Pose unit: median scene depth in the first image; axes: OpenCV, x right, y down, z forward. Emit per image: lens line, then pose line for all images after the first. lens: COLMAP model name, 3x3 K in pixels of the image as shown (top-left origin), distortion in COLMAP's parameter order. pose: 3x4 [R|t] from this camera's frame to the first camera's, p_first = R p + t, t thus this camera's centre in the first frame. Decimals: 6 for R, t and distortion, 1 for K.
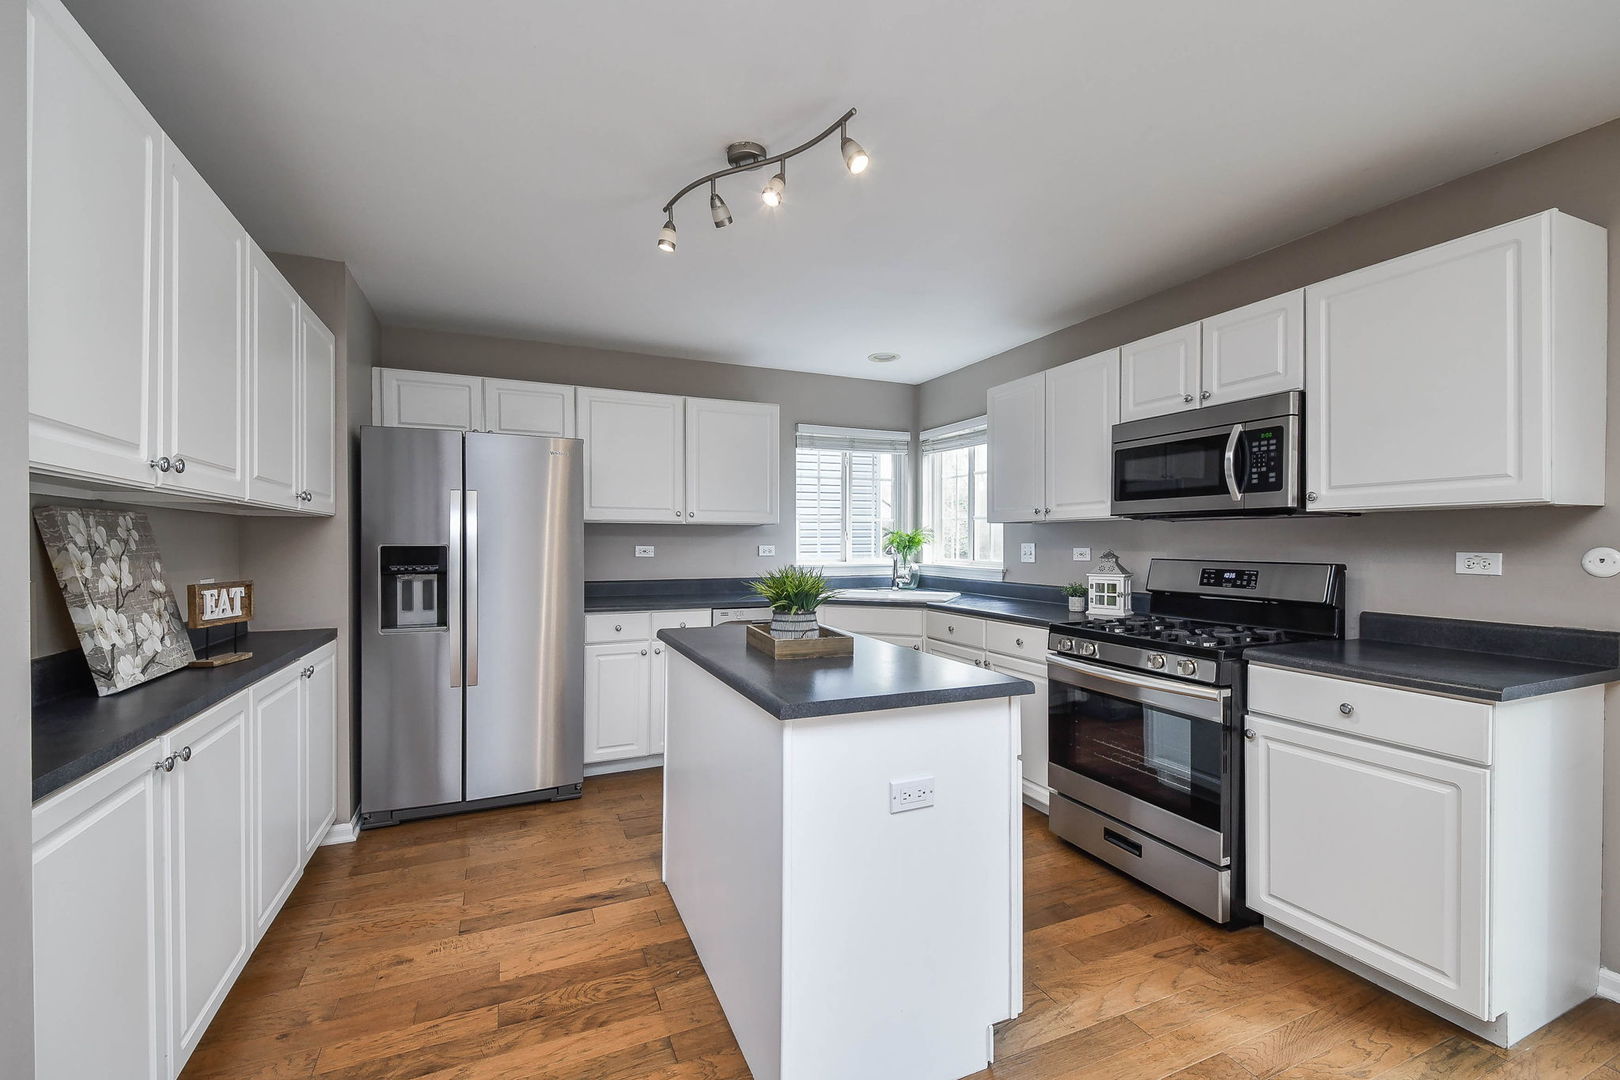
lens RADIAL K [[667.1, 0, 815.0], [0, 667.1, 545.5], [0, 0, 1]] dist [0.040245, -0.000021]
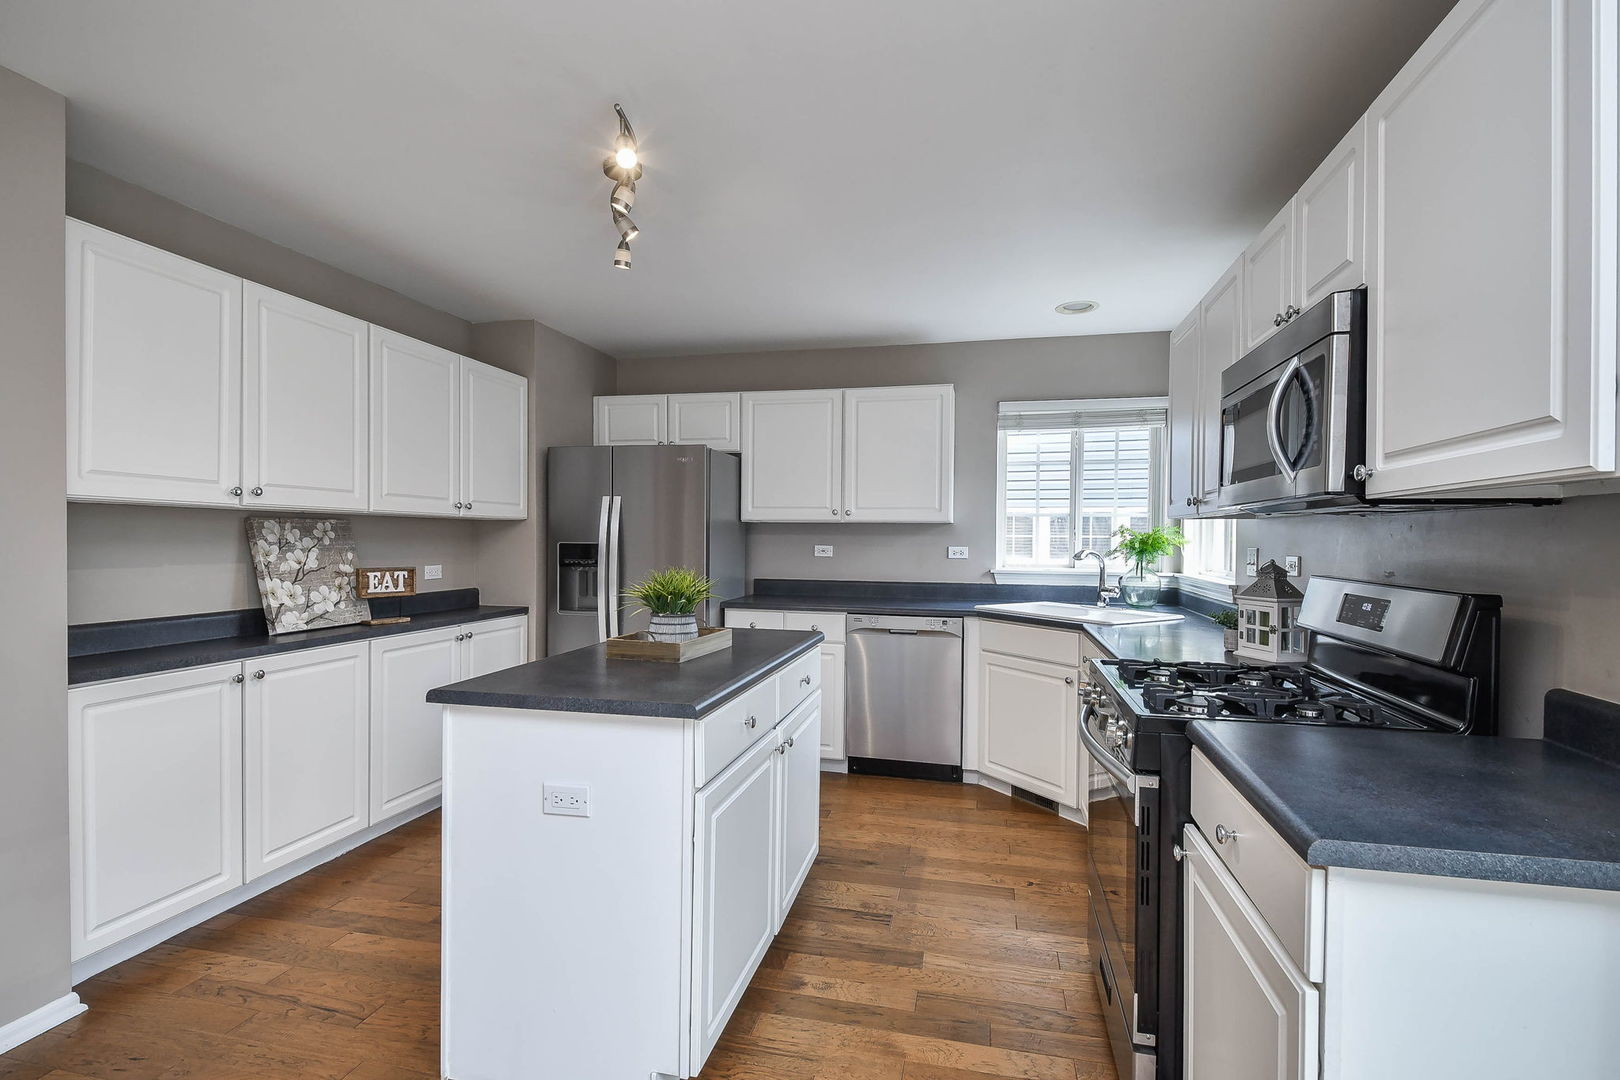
lens RADIAL K [[762.2, 0, 840.0], [0, 762.2, 539.2], [0, 0, 1]] dist [0.058528, 0.000064]
pose [[0.809833, 0.006630, -0.586623, 0.639547], [-0.010590, 0.999938, -0.003318, -0.007545], [0.586565, 0.008899, 0.809854, 0.175832]]
